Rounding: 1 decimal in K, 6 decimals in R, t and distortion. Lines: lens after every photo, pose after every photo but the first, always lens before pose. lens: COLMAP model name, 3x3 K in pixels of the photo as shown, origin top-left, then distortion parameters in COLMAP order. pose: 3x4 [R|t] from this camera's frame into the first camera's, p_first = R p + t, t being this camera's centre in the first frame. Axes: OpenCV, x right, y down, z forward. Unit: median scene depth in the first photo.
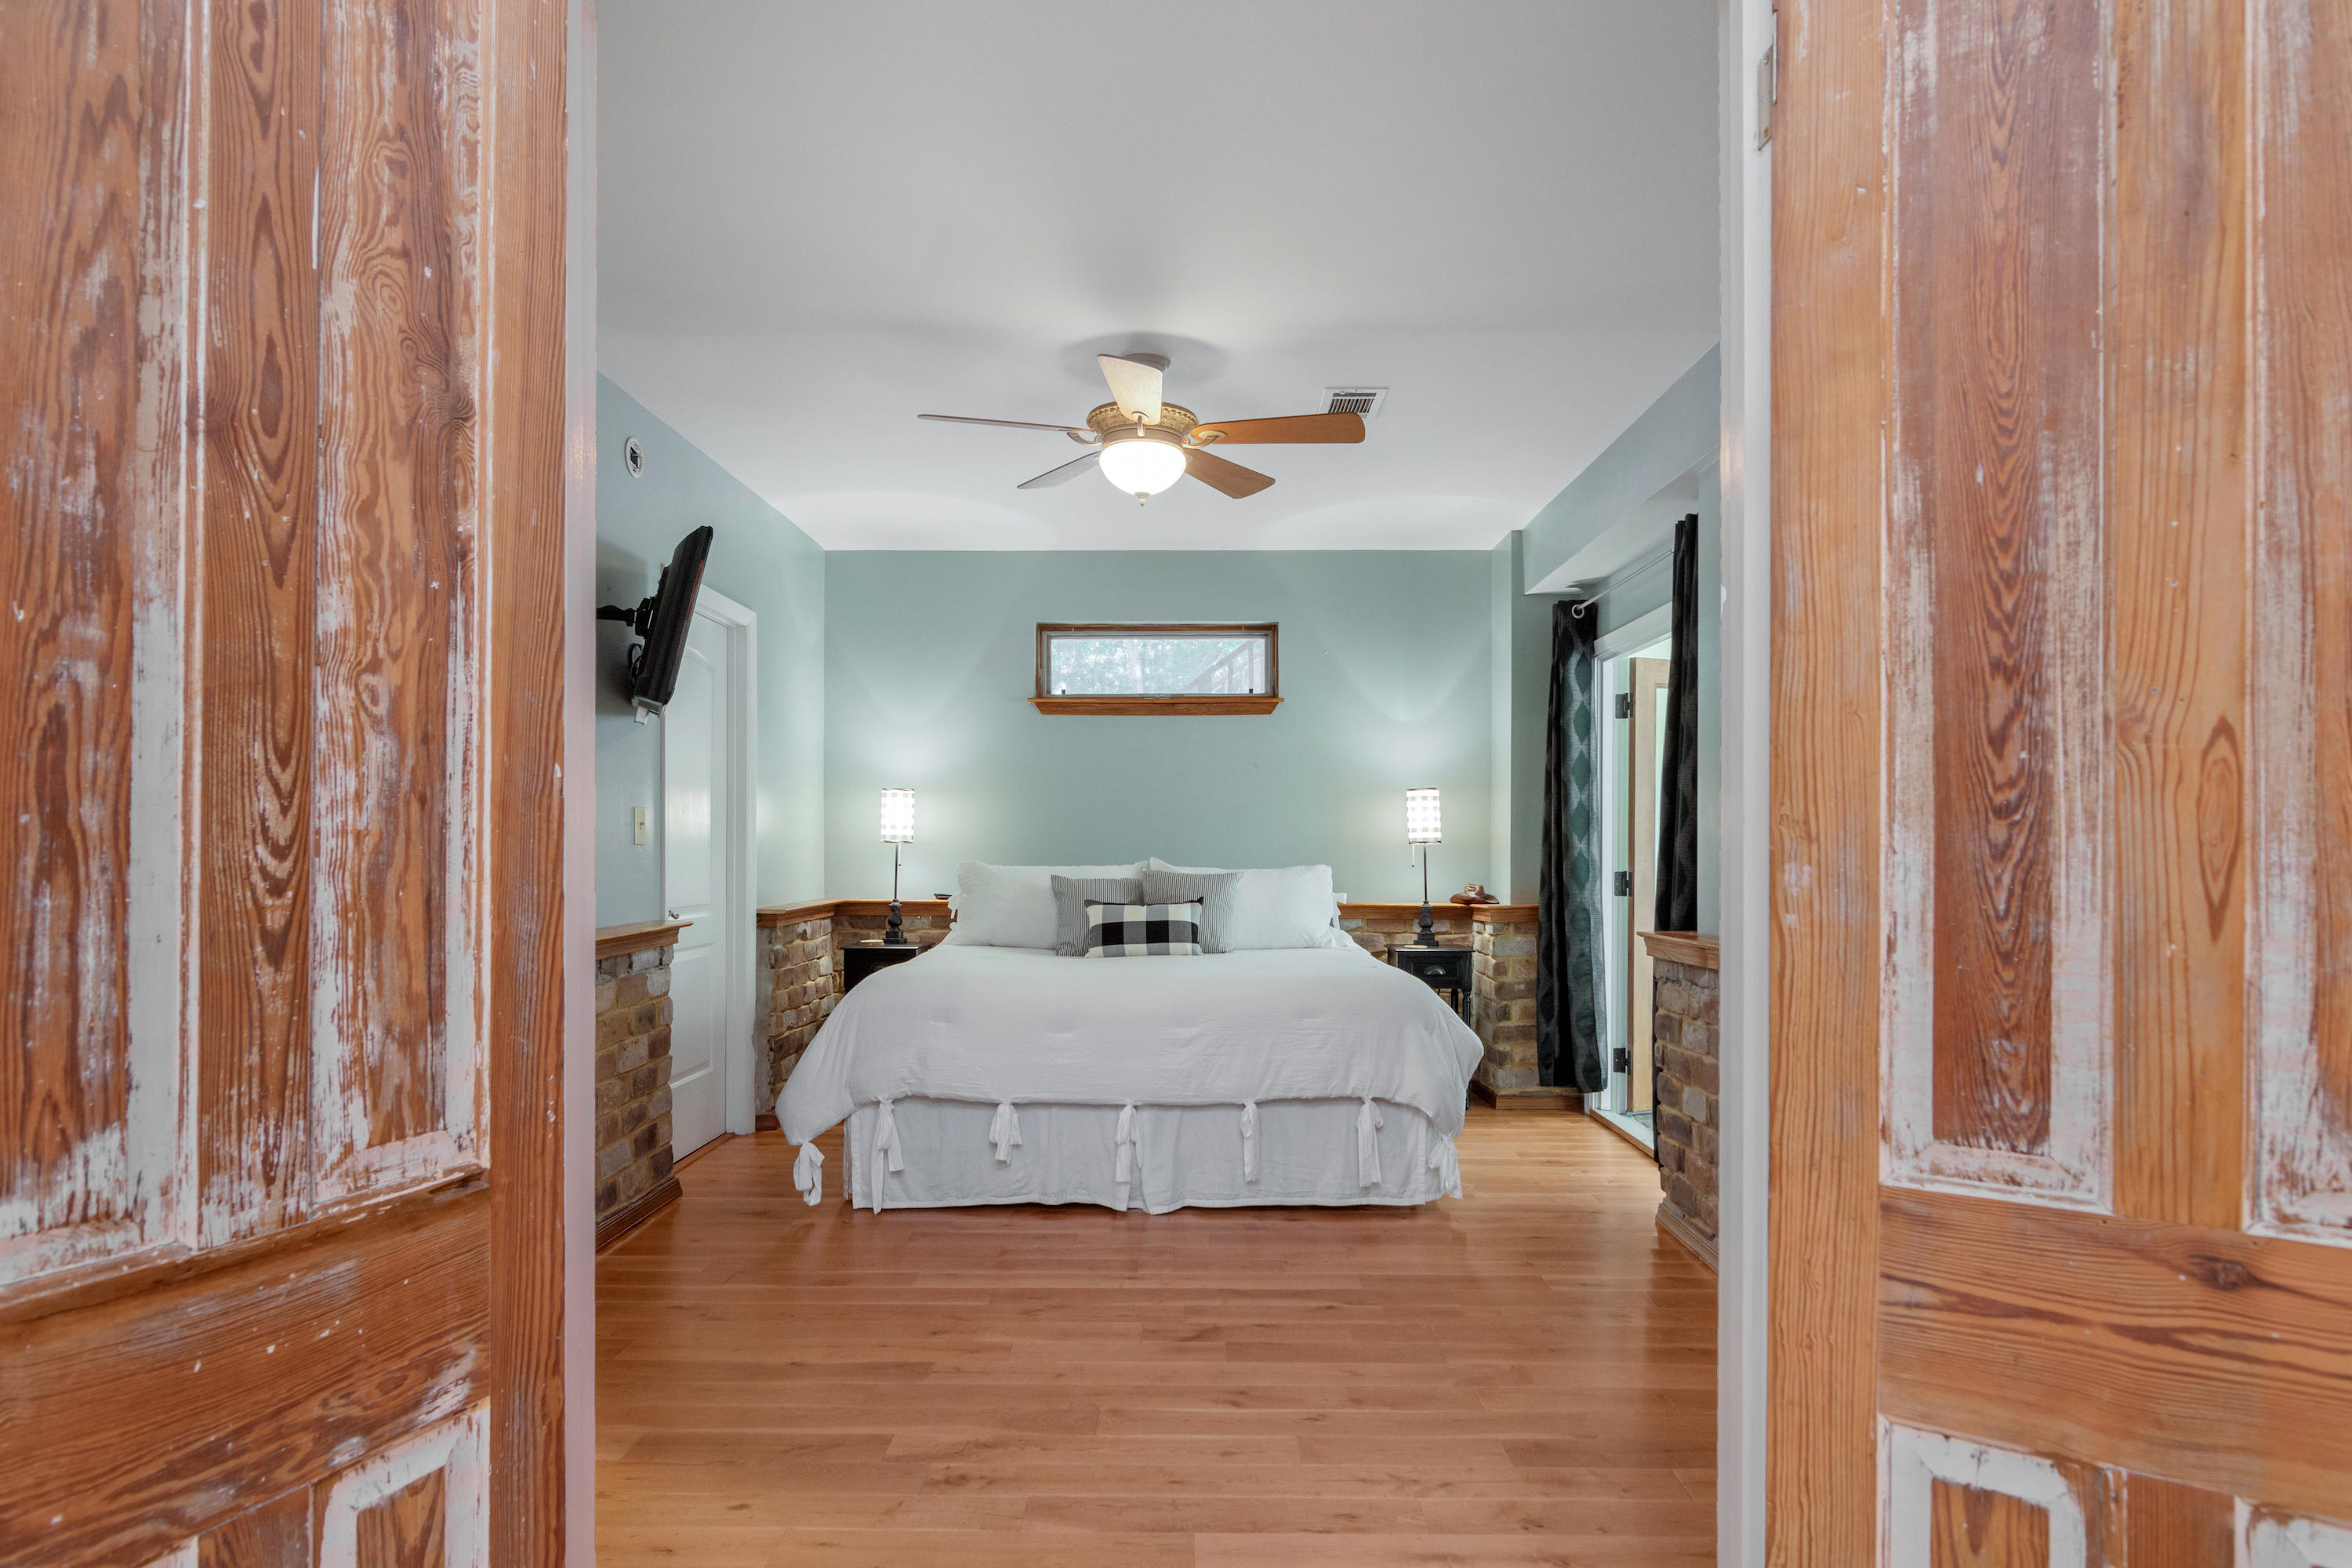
lens RADIAL K [[1289.4, 0, 1177.5], [0, 1289.4, 853.9], [0, 0, 1]] dist [-0.003610, -0.001185]
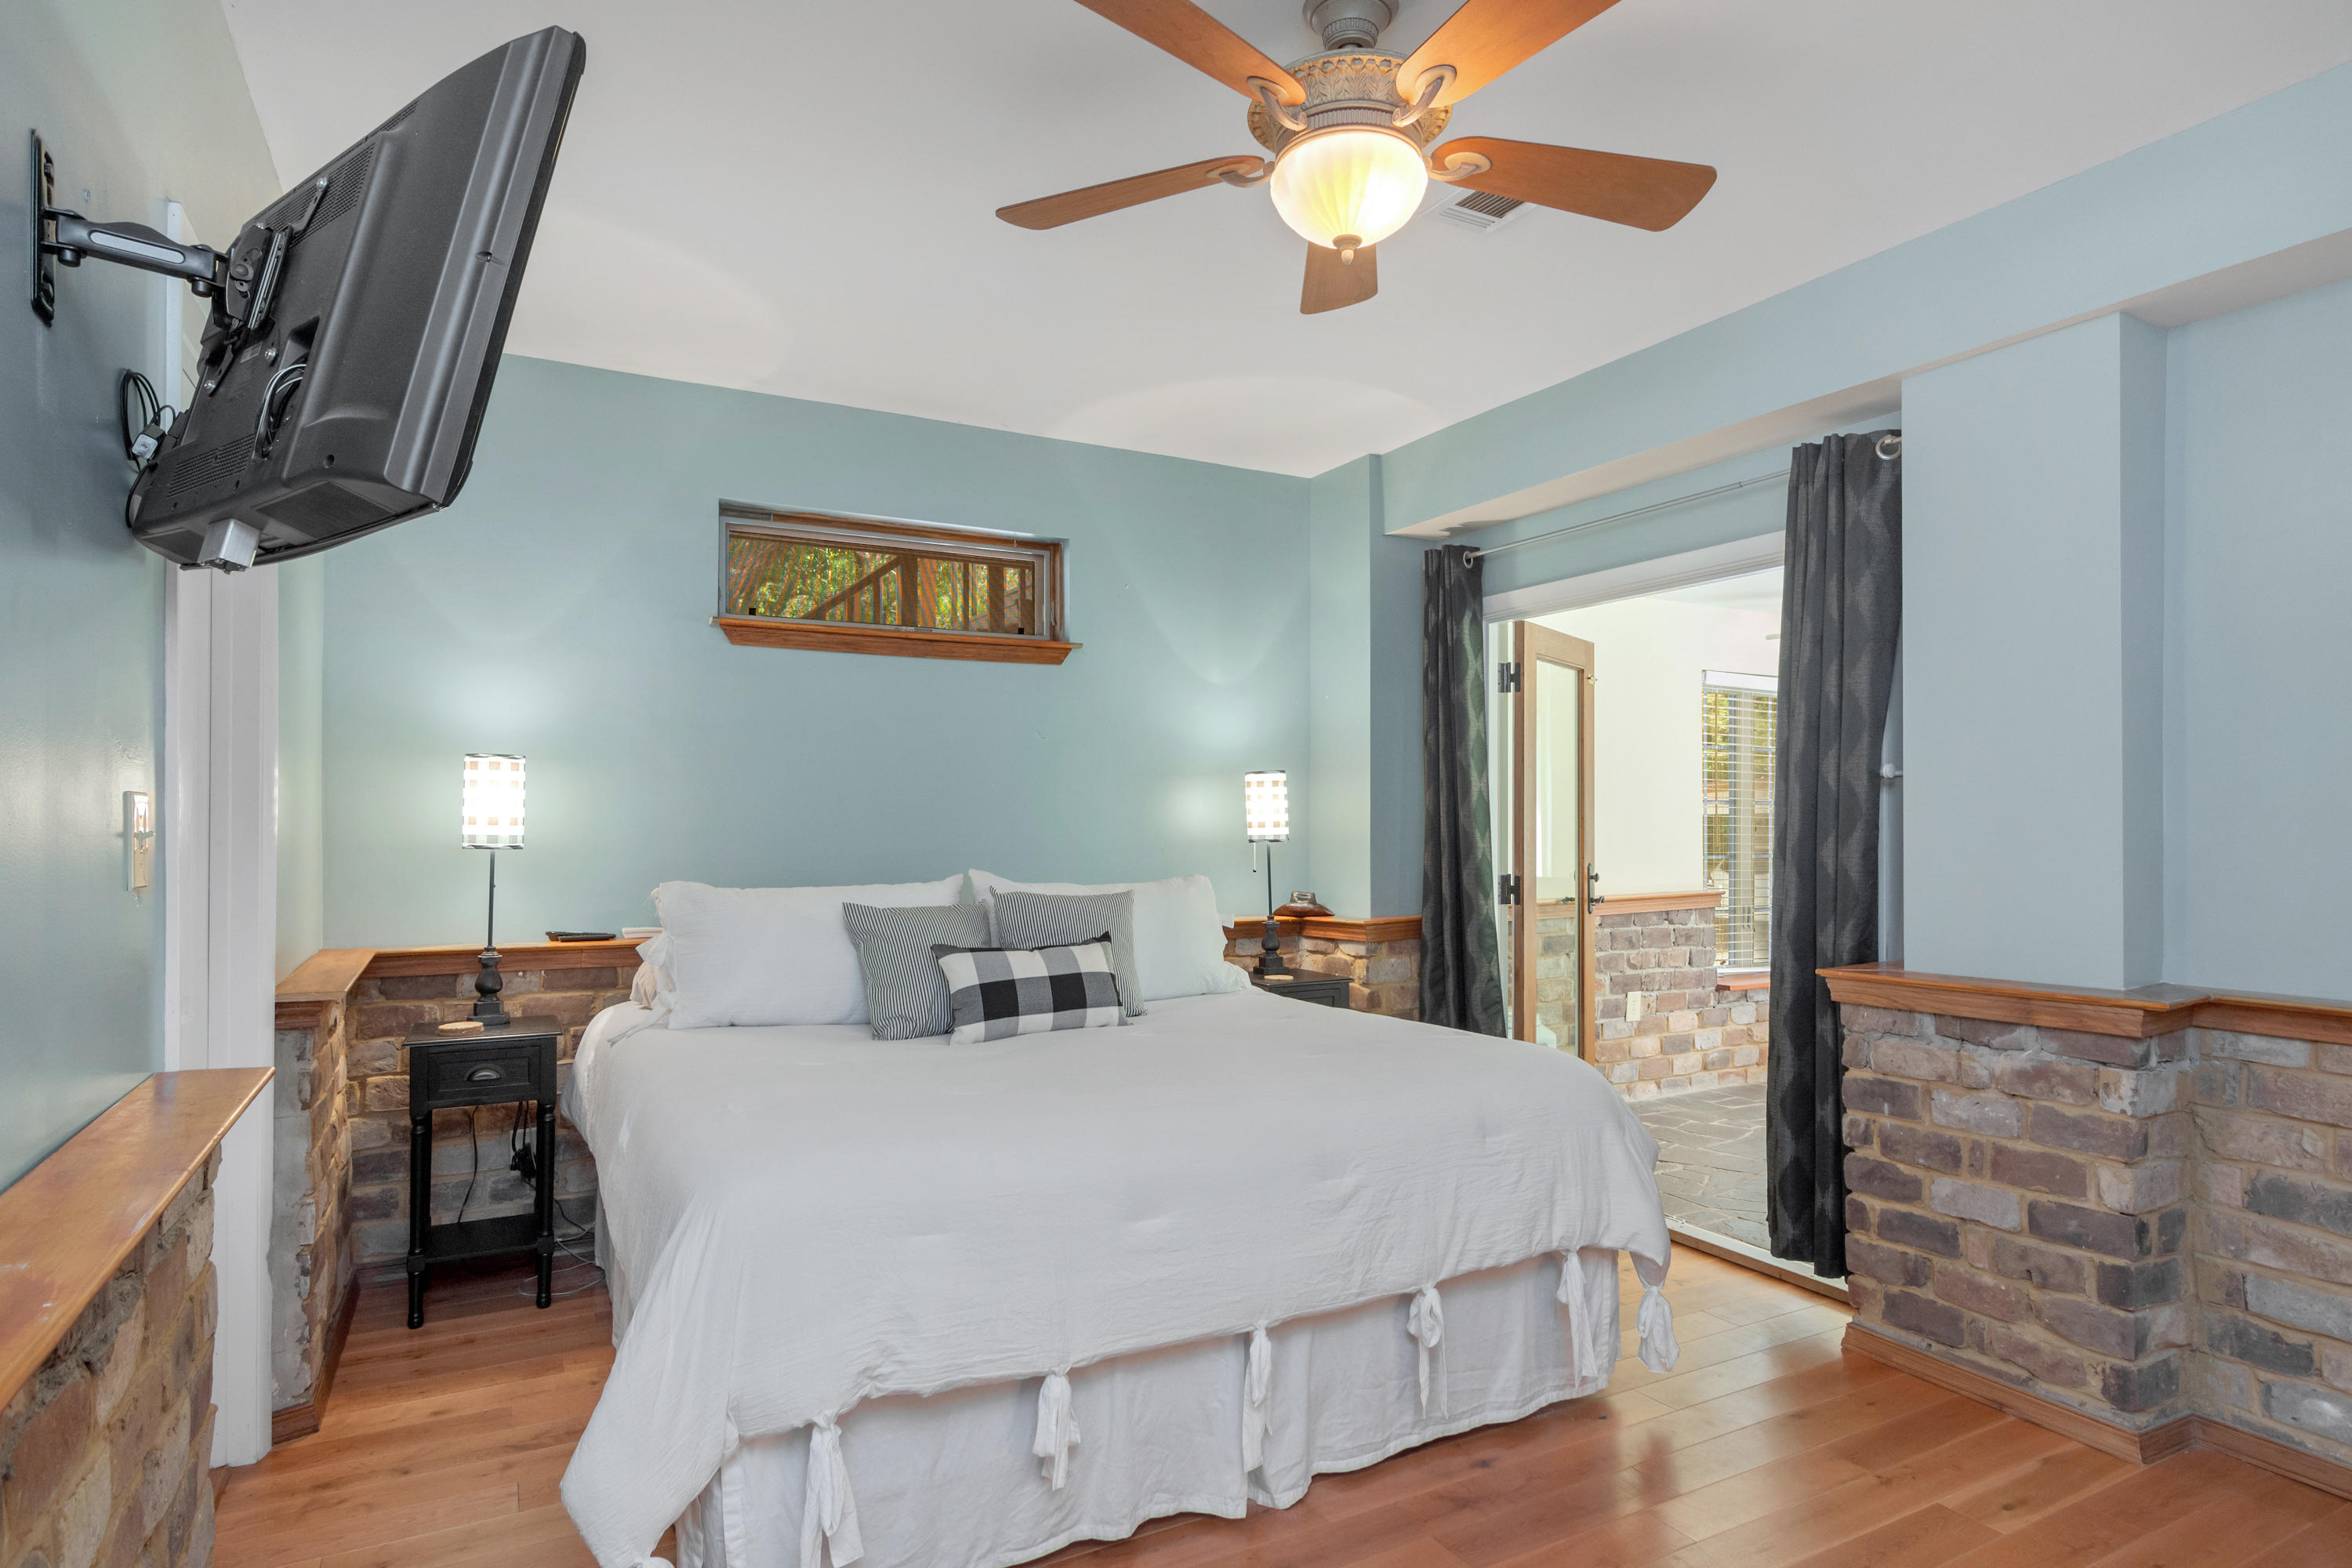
lens RADIAL K [[1274.1, 0, 1181.0], [0, 1274.1, 813.1], [0, 0, 1]] dist [-0.020074, 0.020628]
pose [[0.871932, 0.001695, 0.489625, -0.273970], [0.004225, 0.999931, -0.010985, -0.020529], [-0.489609, 0.011647, 0.871864, 0.426738]]
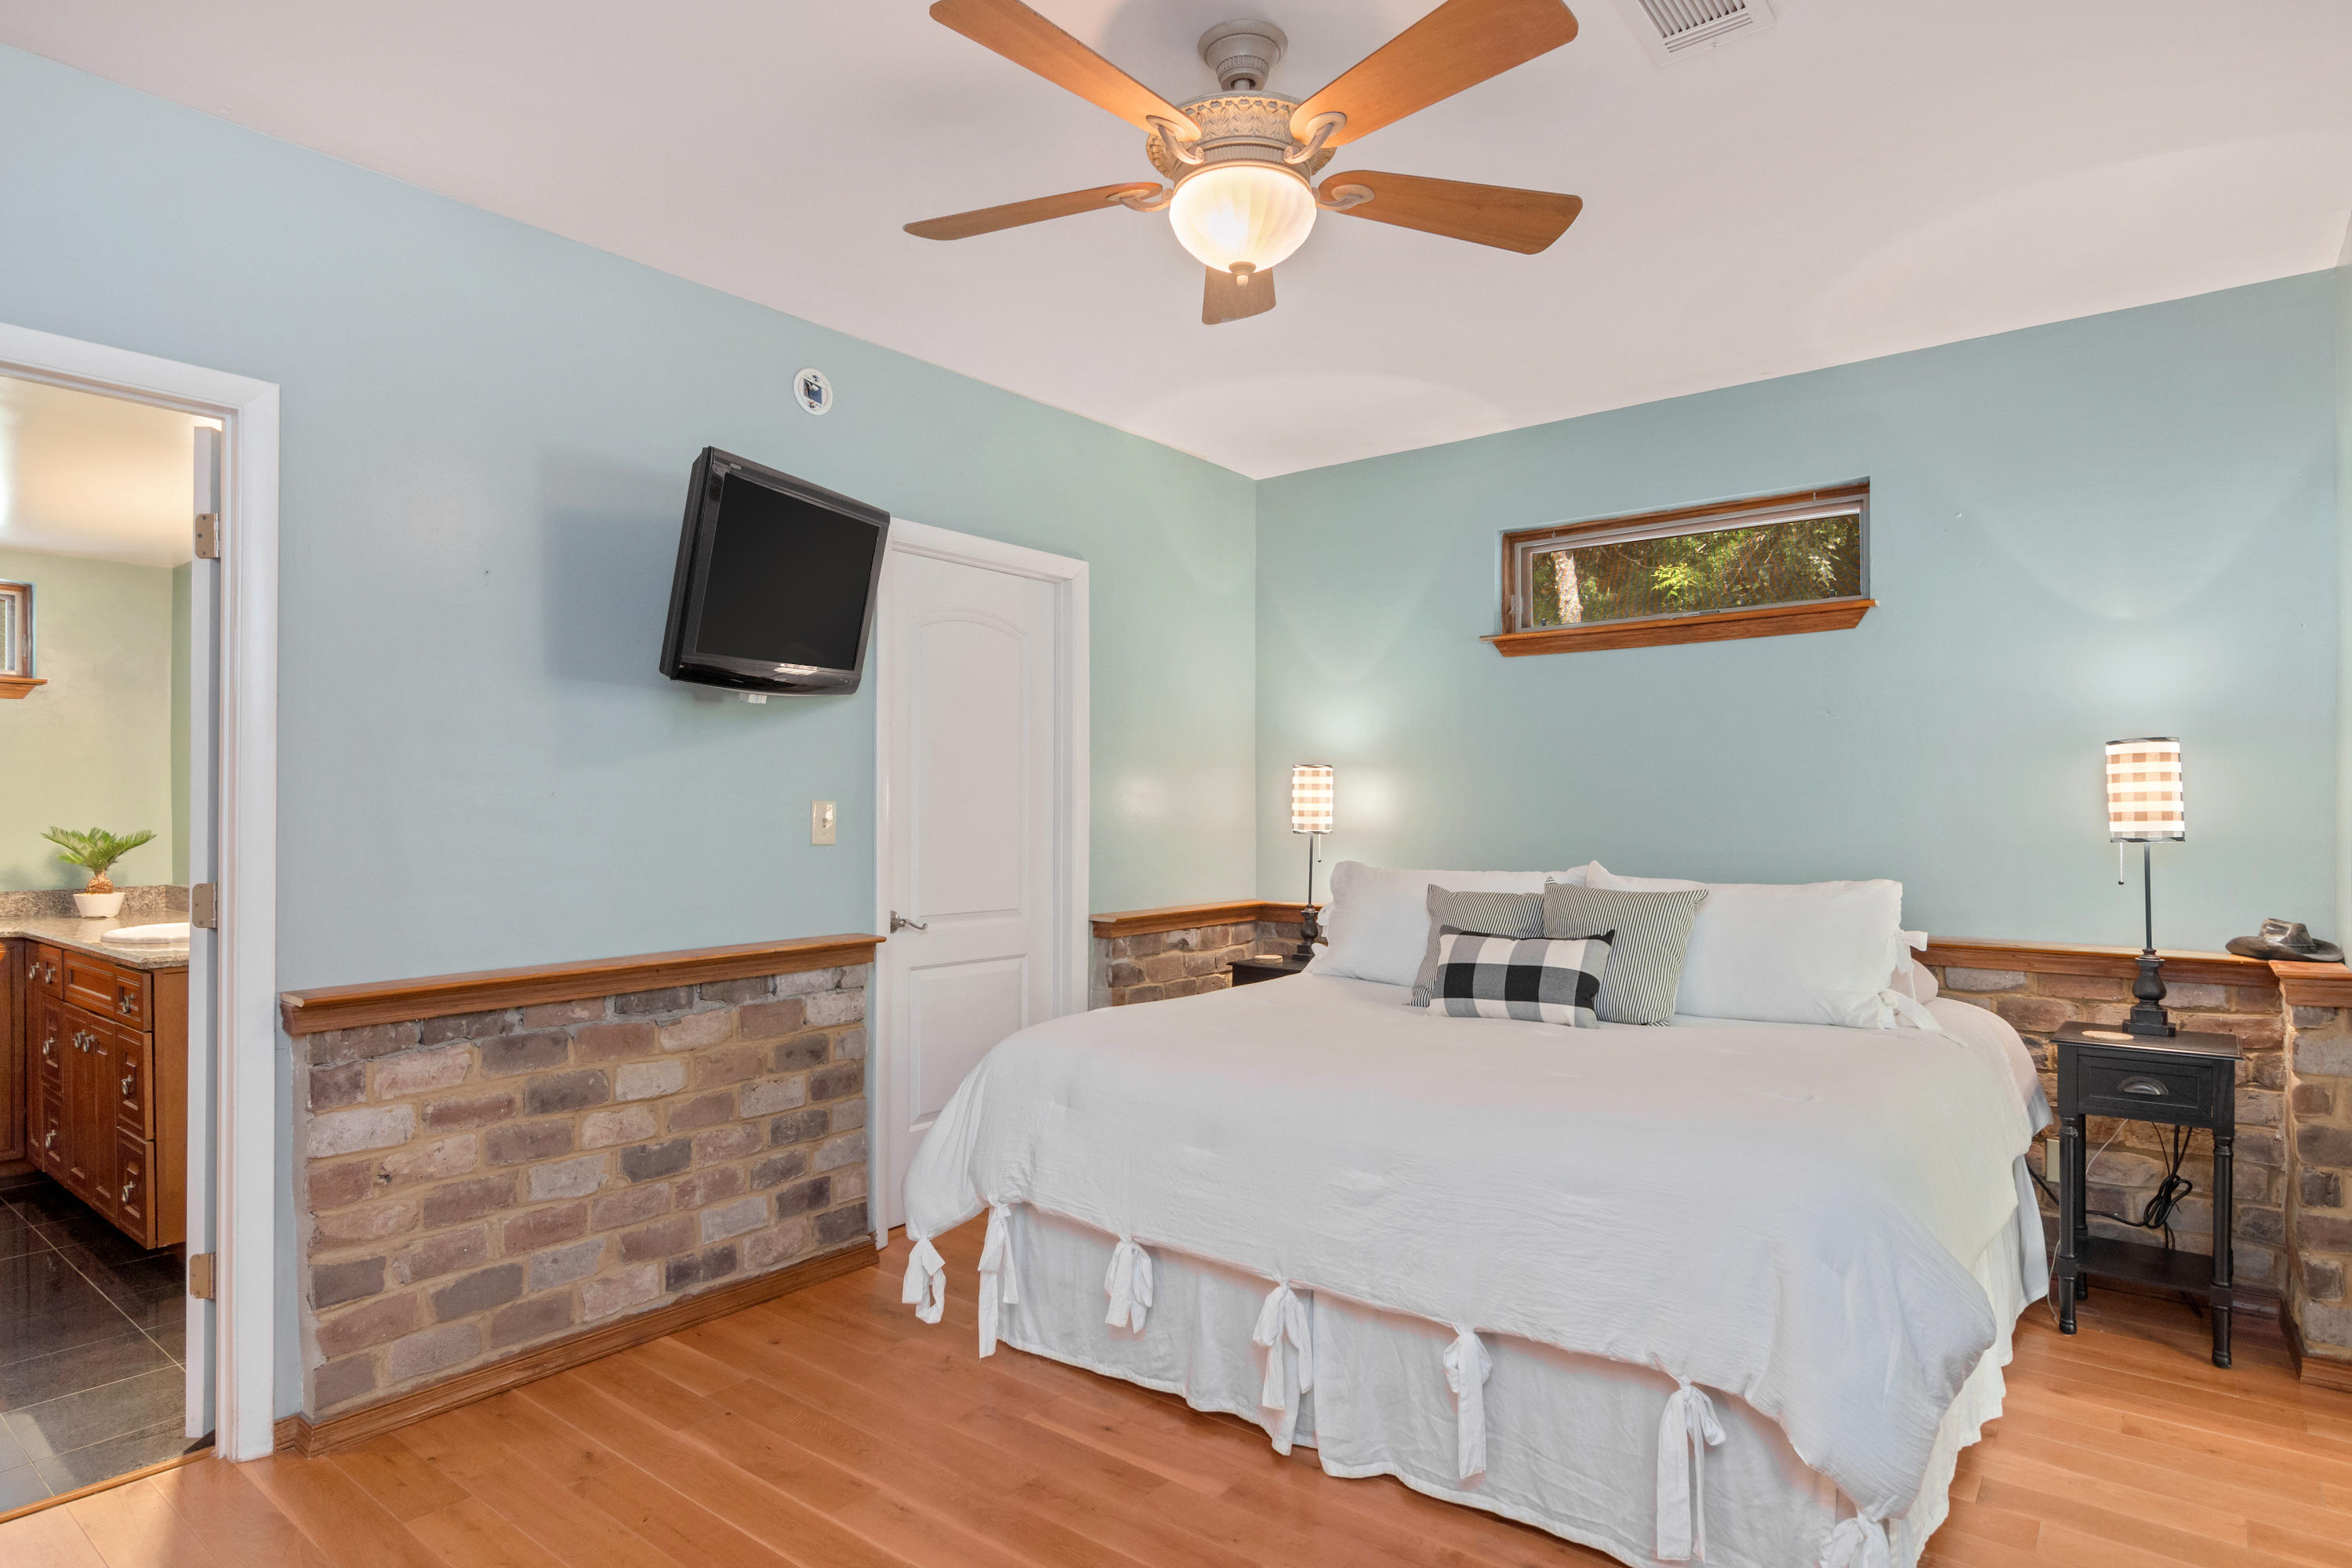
lens RADIAL K [[1274.1, 0, 1181.0], [0, 1274.1, 813.1], [0, 0, 1]] dist [-0.020074, 0.020628]
pose [[0.790548, -0.001954, -0.612397, 0.236635], [-0.000951, 0.999990, -0.004417, -0.020806], [0.612400, 0.004074, 0.790538, 0.398643]]
